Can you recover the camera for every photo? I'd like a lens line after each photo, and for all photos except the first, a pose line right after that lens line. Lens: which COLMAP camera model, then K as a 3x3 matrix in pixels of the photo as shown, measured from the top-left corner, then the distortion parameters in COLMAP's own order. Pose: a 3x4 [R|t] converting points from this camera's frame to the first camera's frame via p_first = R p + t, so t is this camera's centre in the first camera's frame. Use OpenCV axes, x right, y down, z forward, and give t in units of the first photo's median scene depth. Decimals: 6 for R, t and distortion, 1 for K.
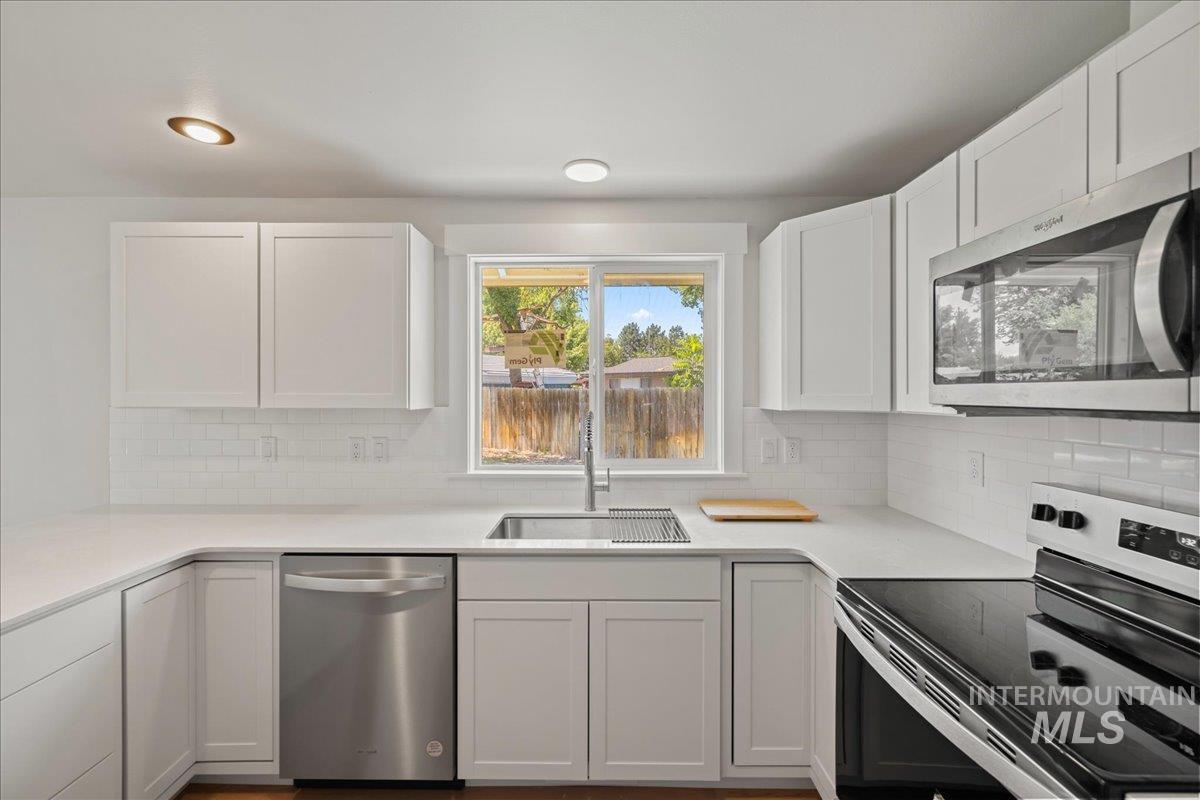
lens RADIAL K [[500.1, 0, 592.5], [0, 500.1, 397.4], [0, 0, 1]] dist [-0.001642, 0.002142]
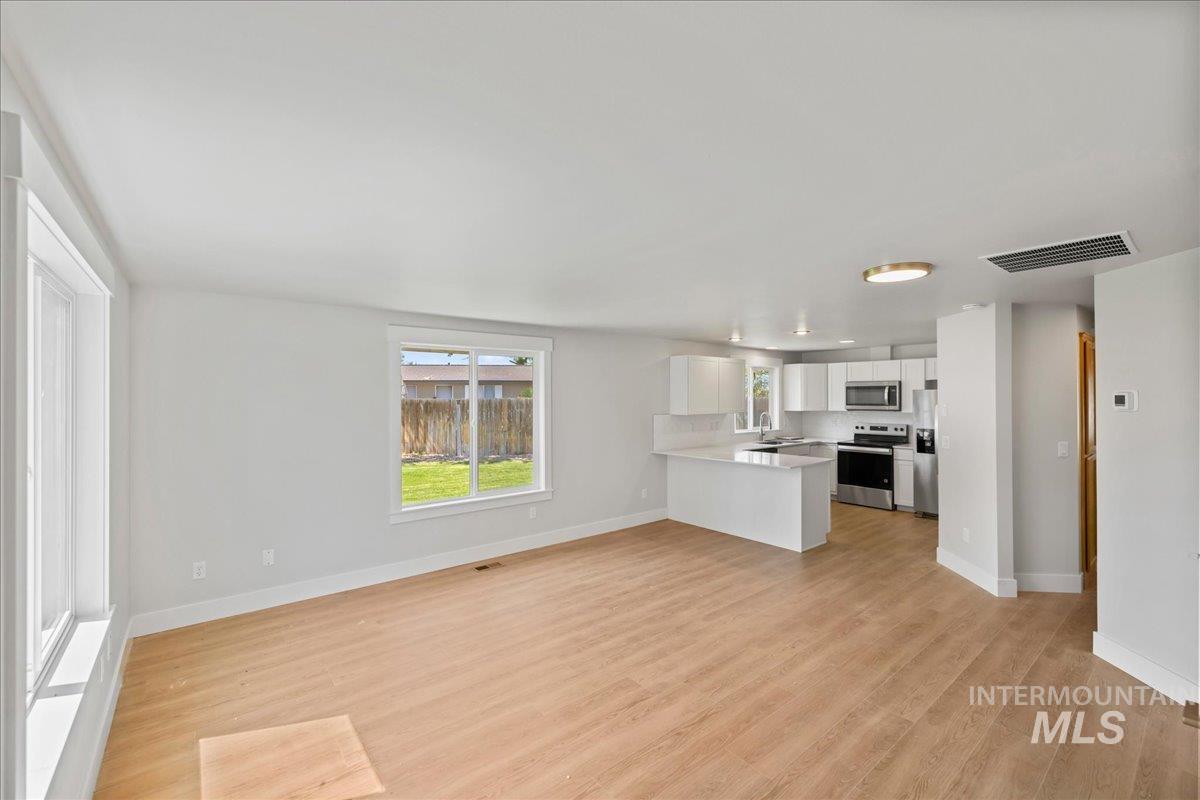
lens RADIAL K [[500.1, 0, 608.2], [0, 500.1, 395.2], [0, 0, 1]] dist [-0.001642, 0.002142]
pose [[0.759302, 0.008322, 0.650686, -2.736801], [0.000208, 0.999915, -0.013032, -0.037493], [-0.650739, 0.010030, 0.759235, -0.821945]]
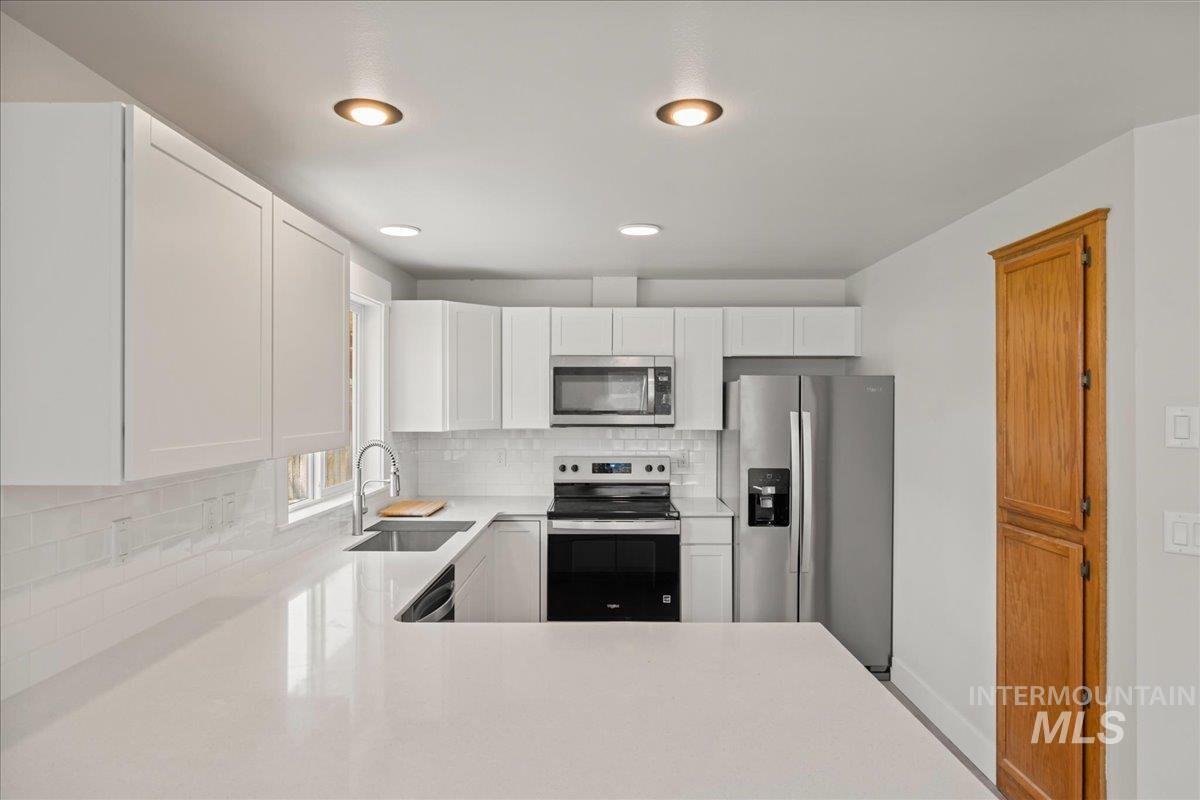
lens RADIAL K [[713.0, 0, 609.3], [0, 713.0, 398.1], [0, 0, 1]] dist [-0.004475, -0.000449]
pose [[-0.018434, 0.010970, 0.999770, -1.358097], [0.008062, 0.999909, -0.010823, -0.035225], [-0.999798, 0.007861, -0.018521, 0.456279]]
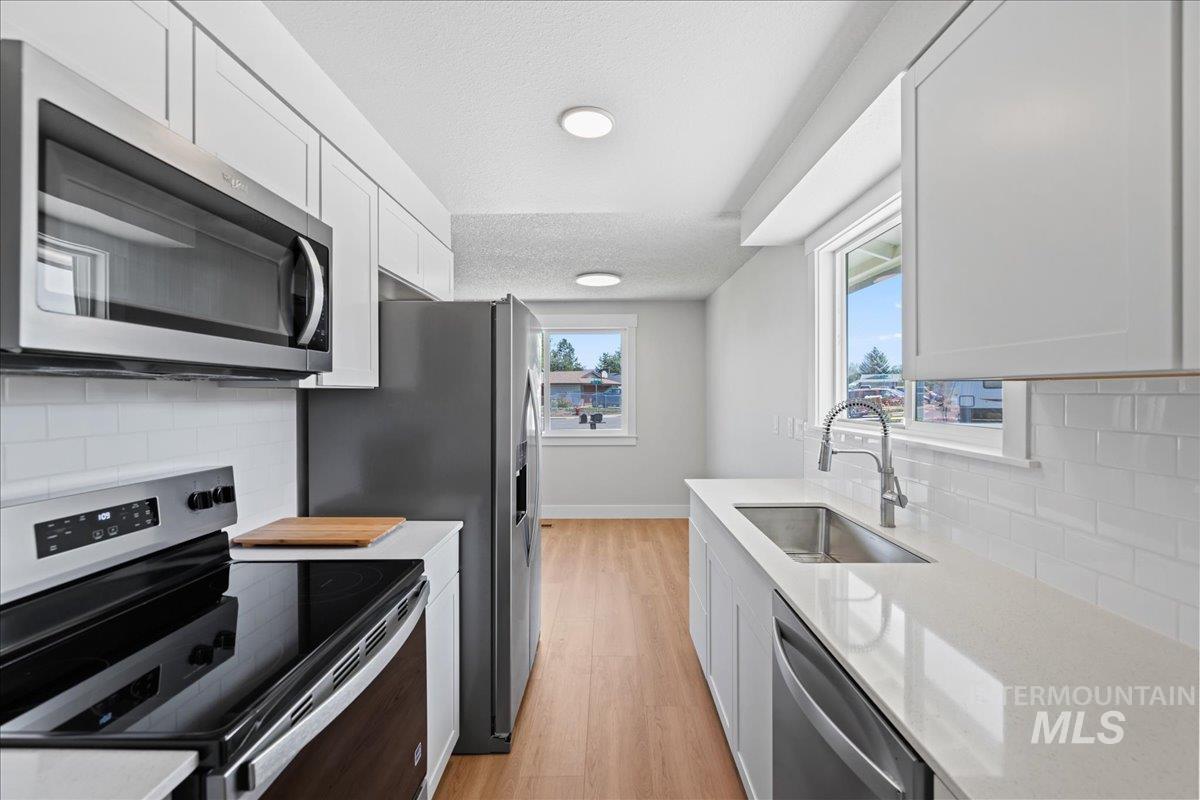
lens RADIAL K [[500.1, 0, 599.6], [0, 500.1, 392.0], [0, 0, 1]] dist [-0.001642, 0.002142]
pose [[-0.999960, 0.003327, 0.008337, 0.046009], [0.003412, 0.999943, 0.010140, 0.005669], [-0.008303, 0.010168, -0.999914, 0.856526]]
